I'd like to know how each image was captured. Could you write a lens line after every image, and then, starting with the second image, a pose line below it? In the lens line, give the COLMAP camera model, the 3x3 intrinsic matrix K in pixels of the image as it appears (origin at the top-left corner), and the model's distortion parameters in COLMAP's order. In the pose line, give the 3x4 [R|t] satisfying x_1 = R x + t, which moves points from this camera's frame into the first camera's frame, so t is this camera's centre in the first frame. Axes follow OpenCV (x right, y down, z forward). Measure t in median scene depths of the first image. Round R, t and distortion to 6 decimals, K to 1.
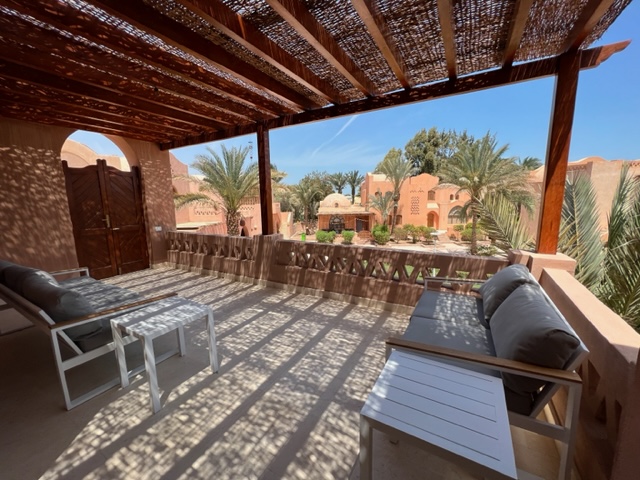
lens RADIAL K [[256.1, 0, 319.6], [0, 256.1, 238.2], [0, 0, 1]] dist [-0.001694, 0.000150]
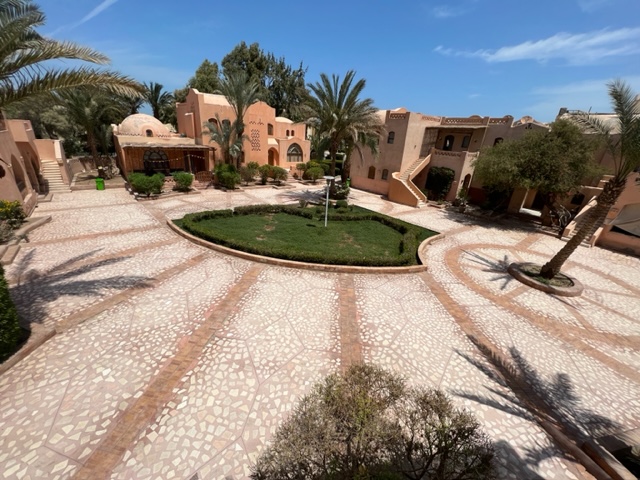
lens RADIAL K [[256.1, 0, 319.6], [0, 256.1, 238.2], [0, 0, 1]] dist [-0.001694, 0.000150]
pose [[0.743871, -0.188809, 0.641098, -0.088544], [0.026795, 0.966918, 0.253676, -0.019198], [-0.667786, -0.171524, 0.724322, 0.157904]]
